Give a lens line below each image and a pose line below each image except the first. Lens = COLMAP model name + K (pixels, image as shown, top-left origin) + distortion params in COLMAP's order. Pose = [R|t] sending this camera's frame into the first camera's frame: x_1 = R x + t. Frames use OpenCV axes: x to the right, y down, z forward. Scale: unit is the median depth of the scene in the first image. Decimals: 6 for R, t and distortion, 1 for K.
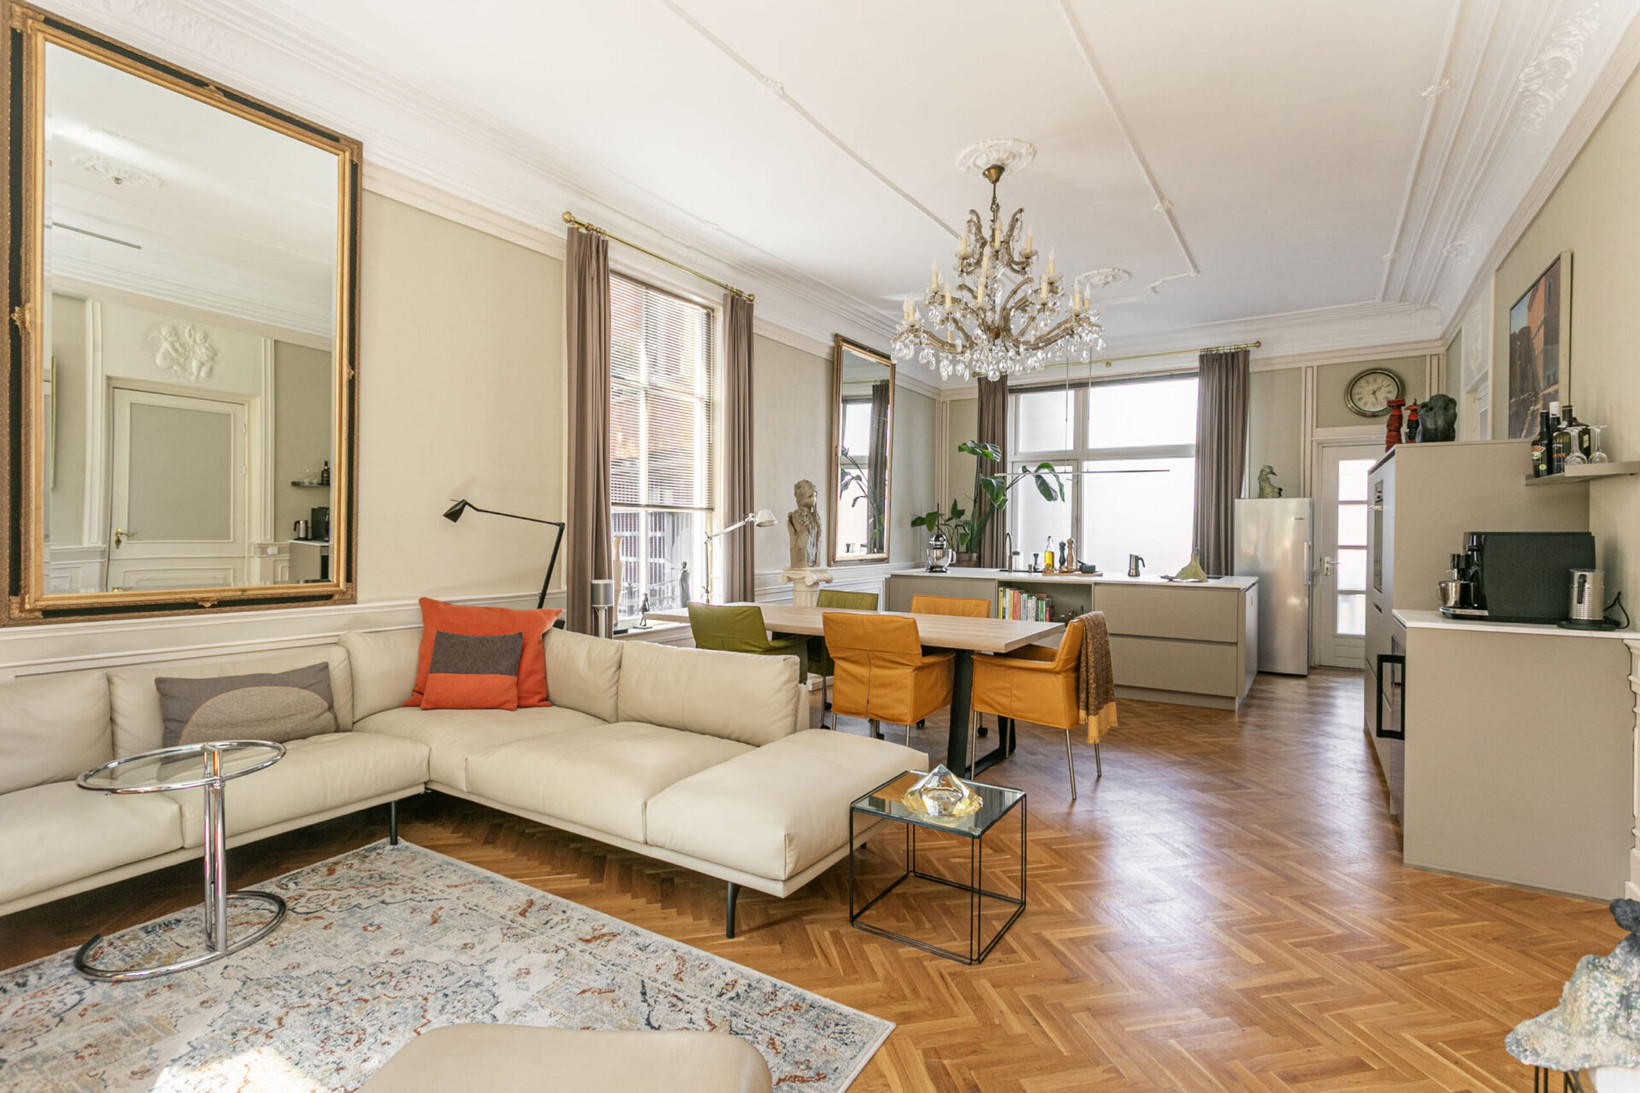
lens RADIAL K [[782.2, 0, 817.0], [0, 782.2, 542.4], [0, 0, 1]] dist [0.001907, -0.000281]
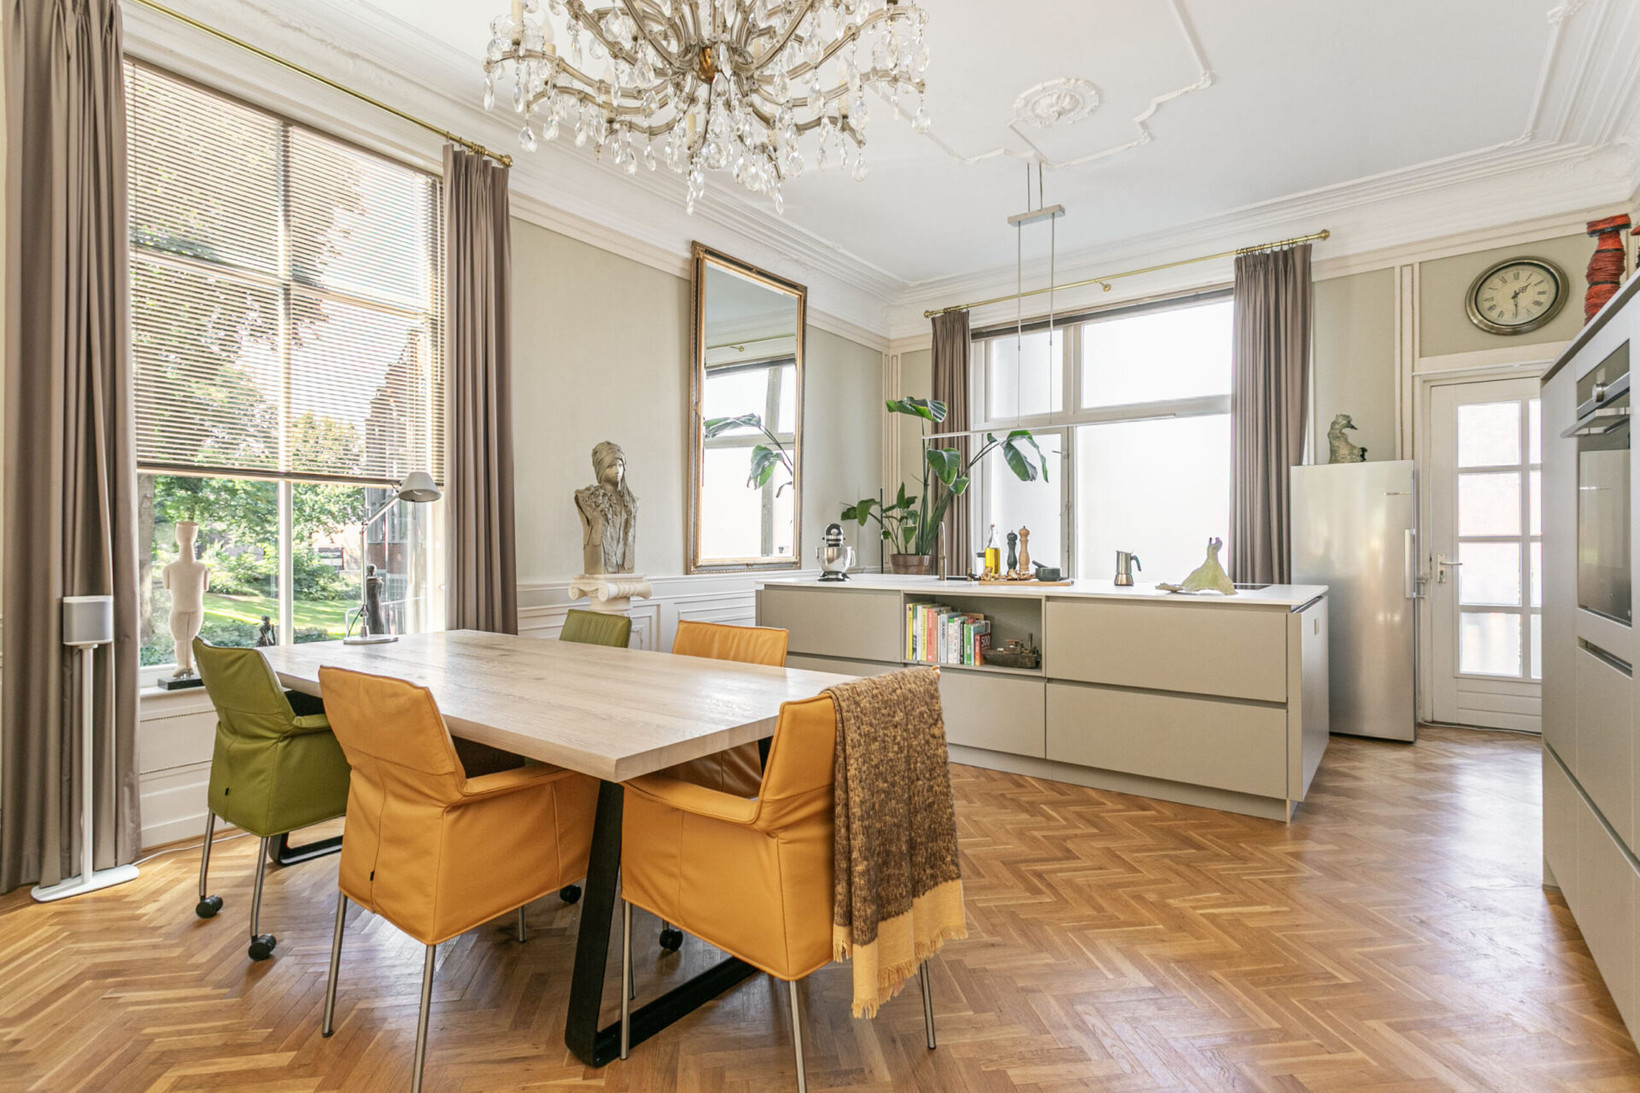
lens RADIAL K [[782.2, 0, 817.9], [0, 782.2, 544.2], [0, 0, 1]] dist [0.001907, -0.000281]
pose [[0.997084, -0.008683, -0.075820, 0.190649], [0.007671, 0.999878, -0.013629, 0.015191], [0.075929, 0.013008, 0.997028, 0.321256]]
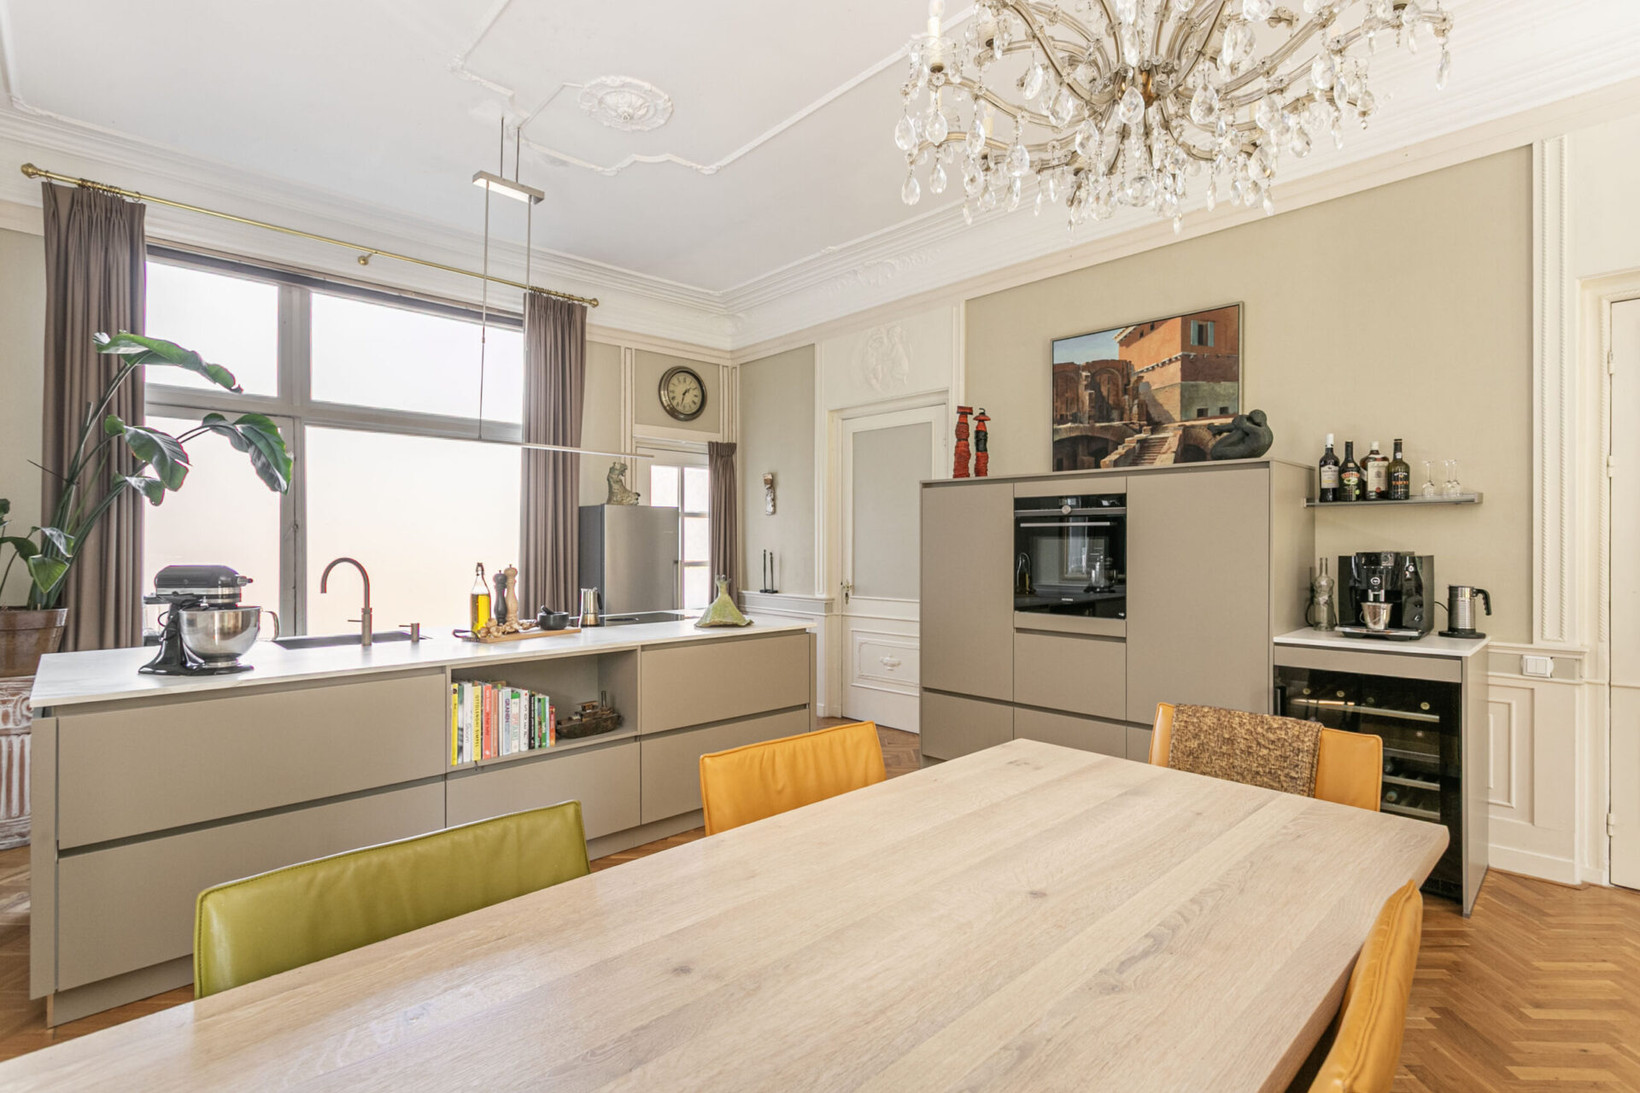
lens RADIAL K [[782.2, 0, 830.9], [0, 782.2, 539.4], [0, 0, 1]] dist [0.001907, -0.000281]
pose [[0.221269, -0.001997, 0.975211, -0.133495], [0.018592, 0.999825, -0.002171, -0.017118], [-0.975036, 0.018611, 0.221267, 0.632878]]
